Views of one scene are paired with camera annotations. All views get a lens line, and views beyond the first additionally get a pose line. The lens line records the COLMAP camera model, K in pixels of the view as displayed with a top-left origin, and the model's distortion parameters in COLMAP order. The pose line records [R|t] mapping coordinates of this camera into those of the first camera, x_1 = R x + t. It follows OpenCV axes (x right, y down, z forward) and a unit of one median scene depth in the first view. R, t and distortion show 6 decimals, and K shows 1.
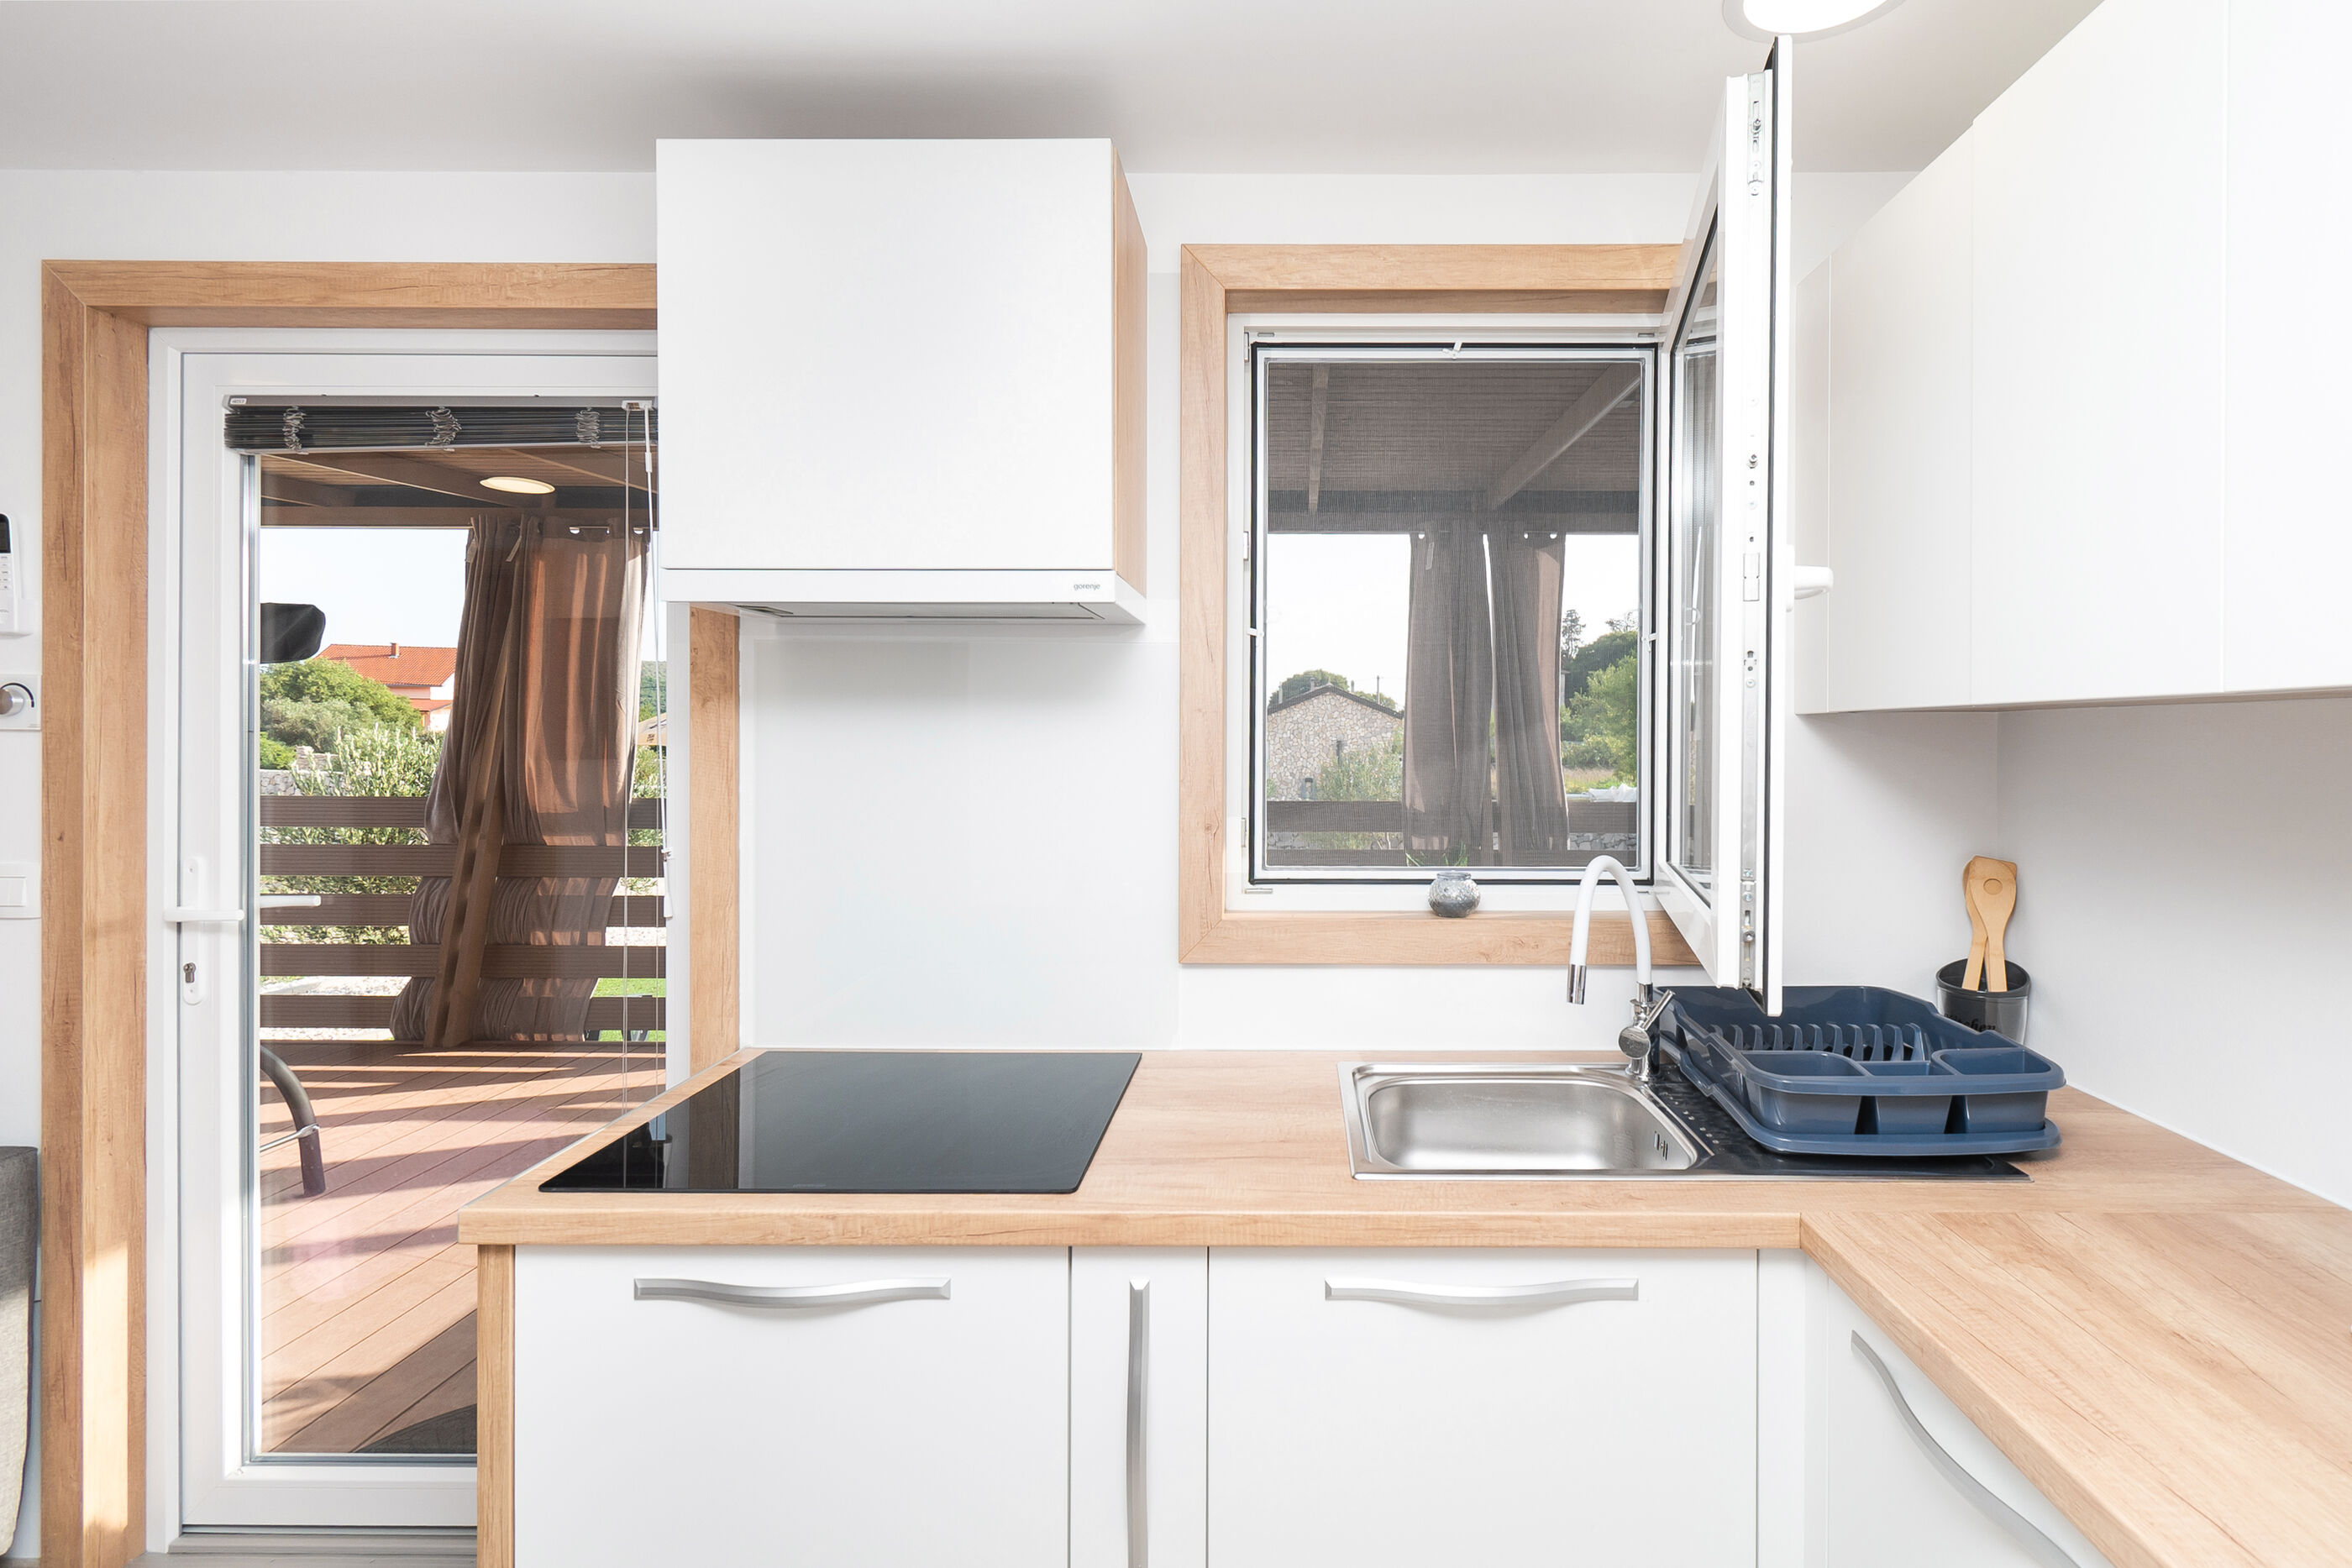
lens RADIAL K [[1088.6, 0, 1170.7], [0, 1088.6, 760.6], [0, 0, 1]] dist [0.014329, -0.004518]
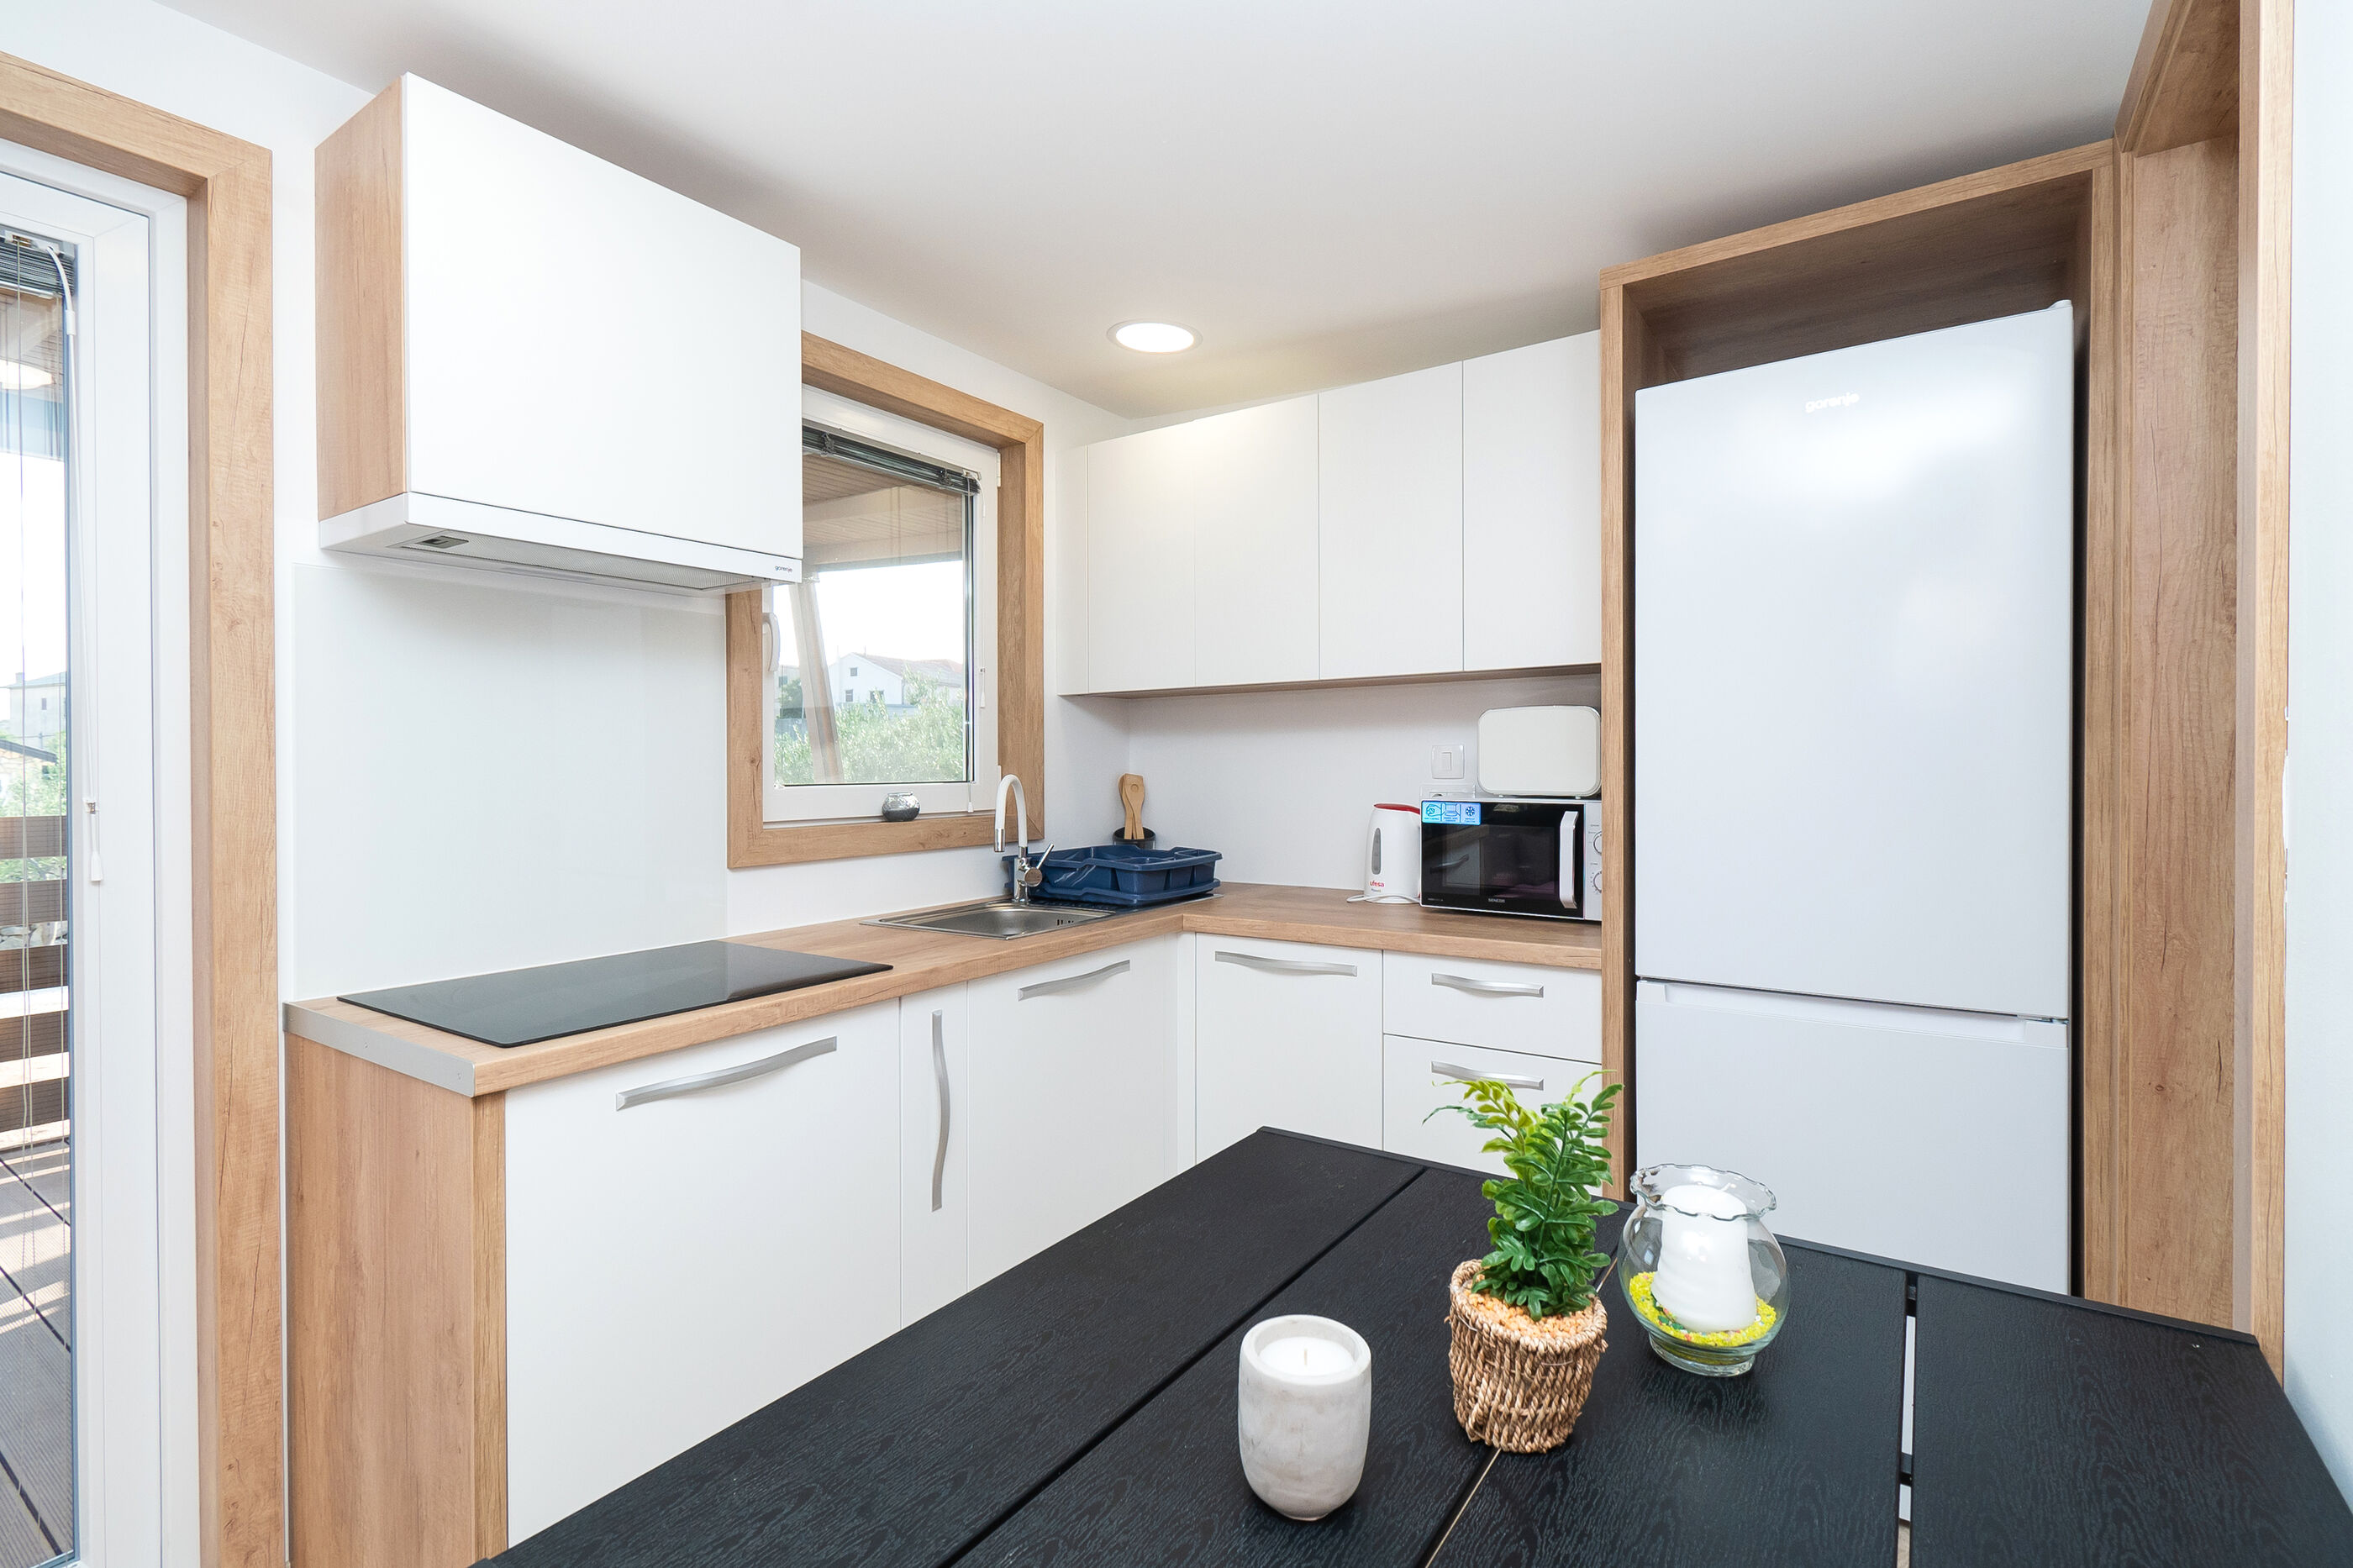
lens RADIAL K [[1089.2, 0, 1132.0], [0, 1089.2, 763.8], [0, 0, 1]] dist [0.014329, -0.004518]
pose [[0.589671, -0.004685, 0.807630, -1.117807], [0.013983, 0.999893, -0.004409, 0.116213], [-0.807522, 0.013893, 0.589673, -0.187378]]
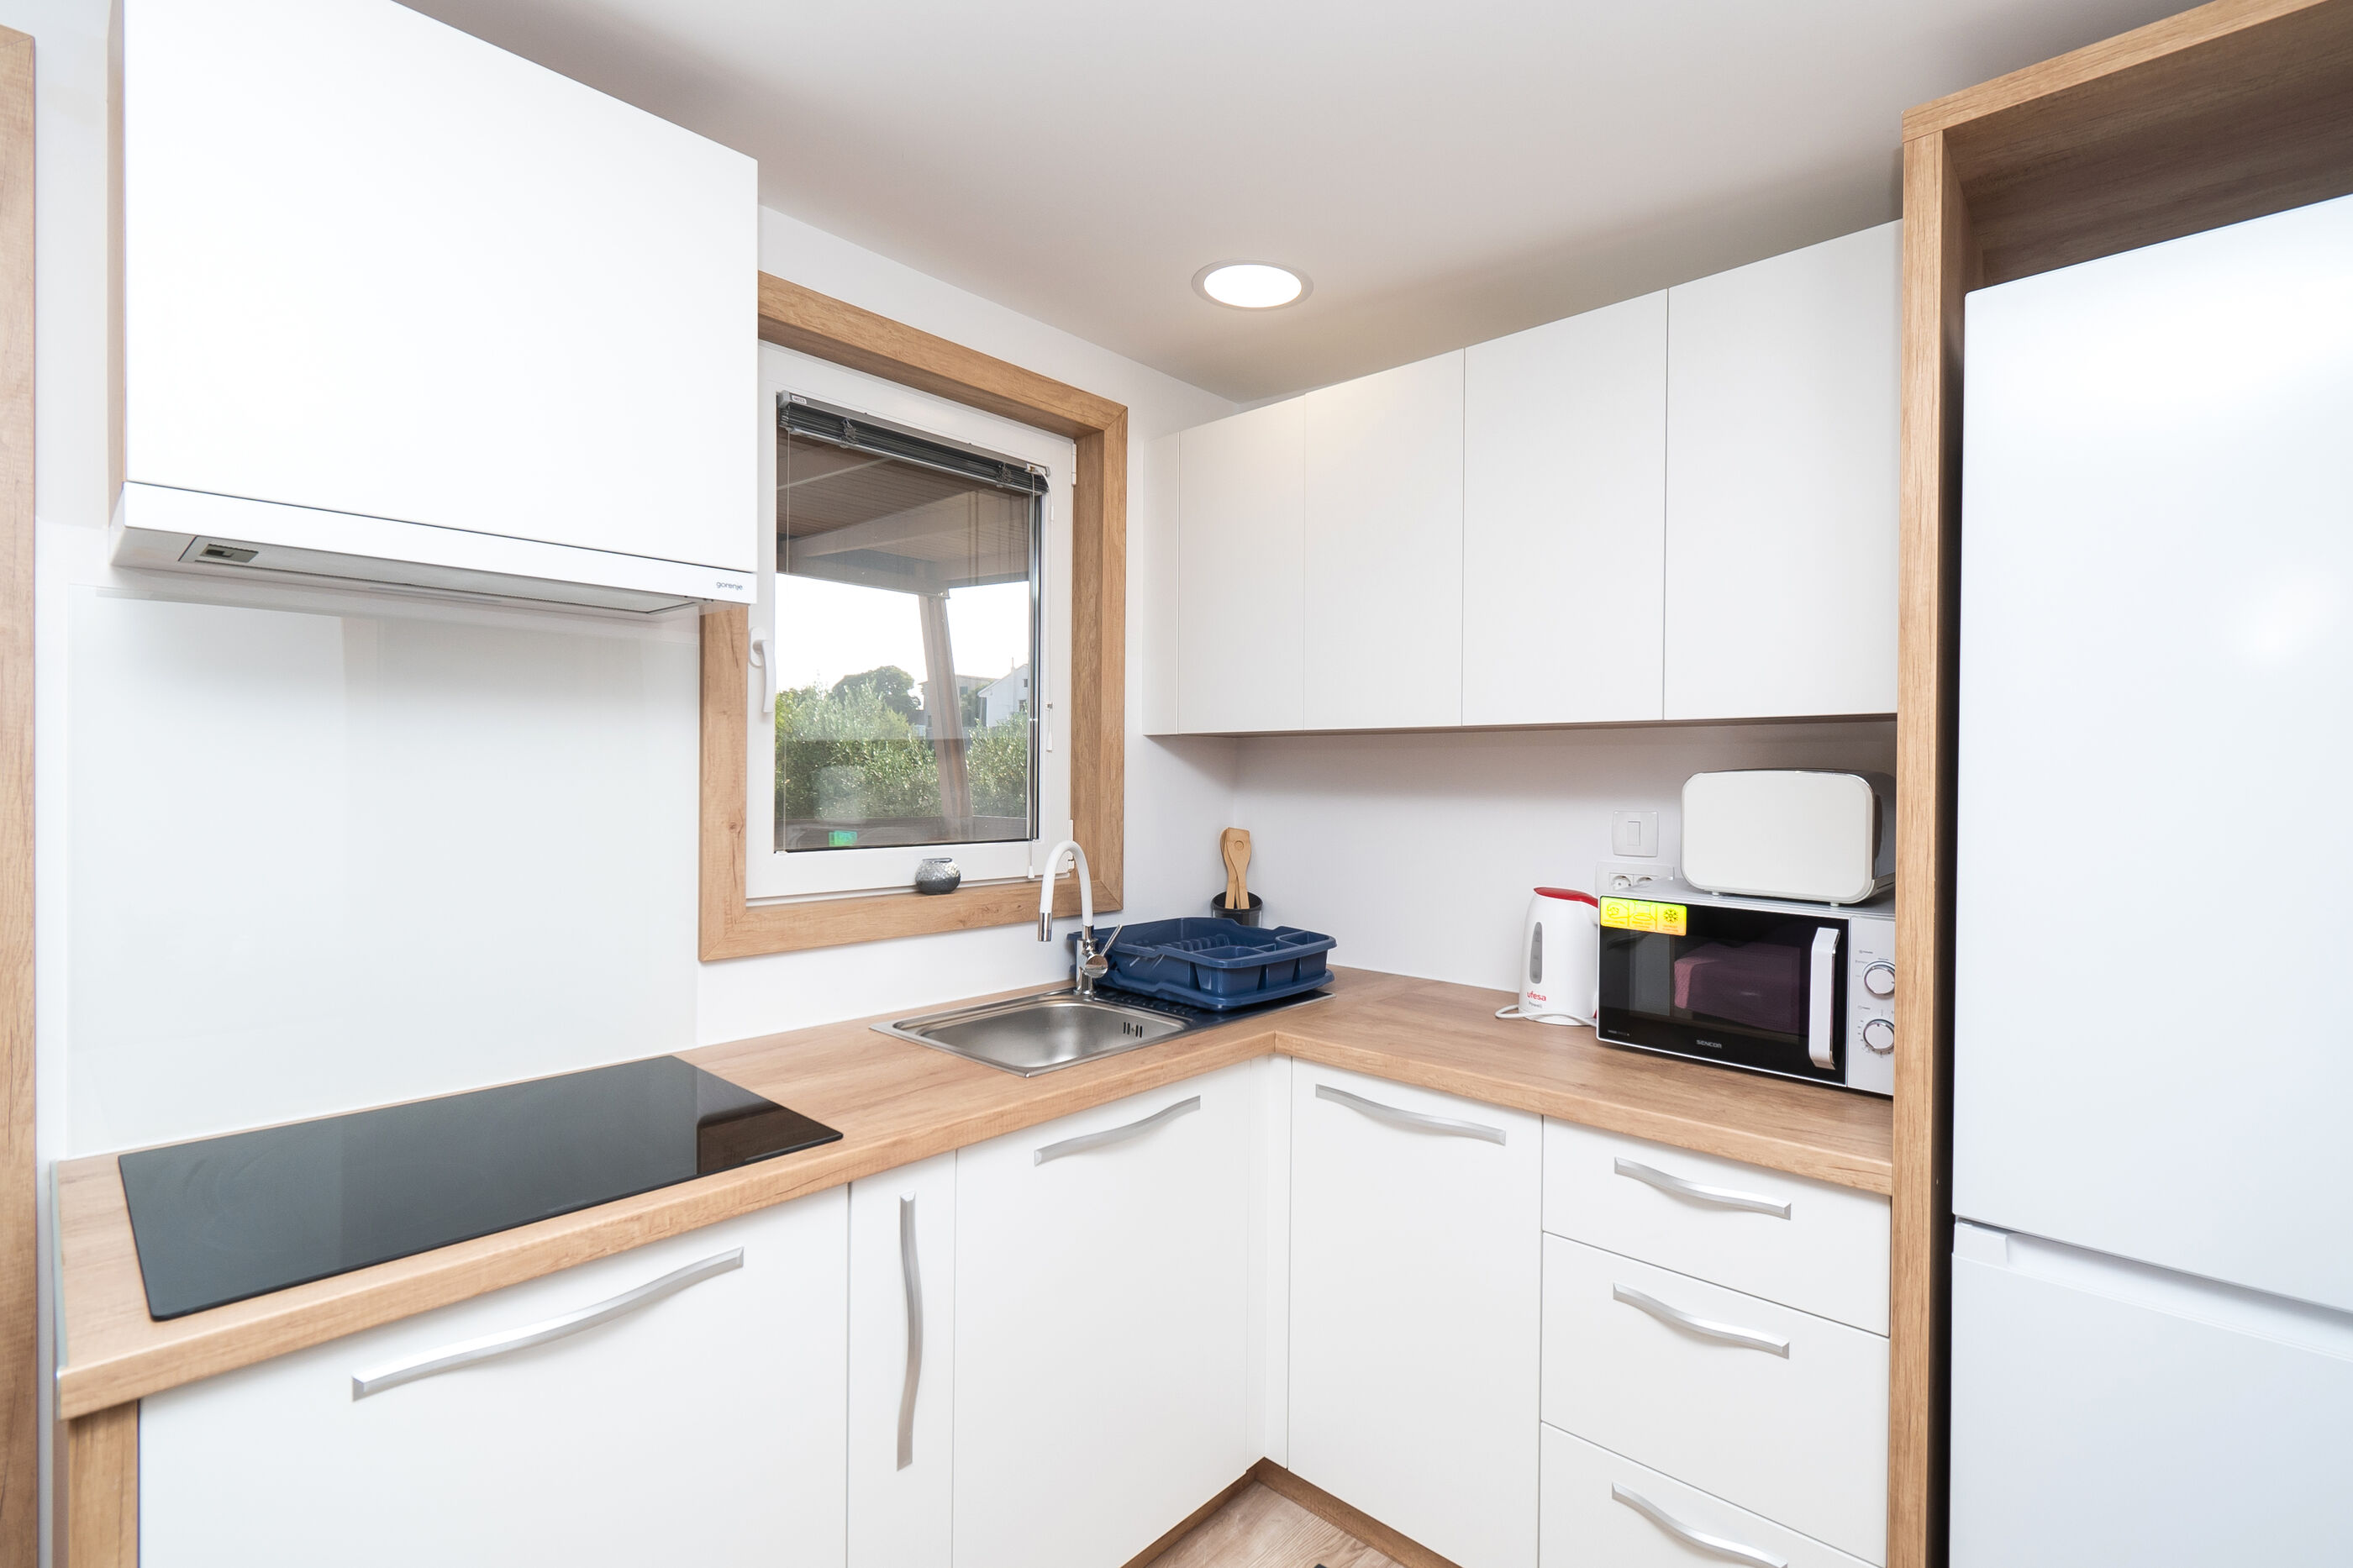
lens RADIAL K [[1089.2, 0, 1167.8], [0, 1089.2, 778.0], [0, 0, 1]] dist [0.014329, -0.004518]
pose [[0.675116, 0.001943, 0.737709, -0.676179], [0.001925, 0.999988, -0.004396, 0.032193], [-0.737709, 0.004388, 0.675104, -0.002737]]
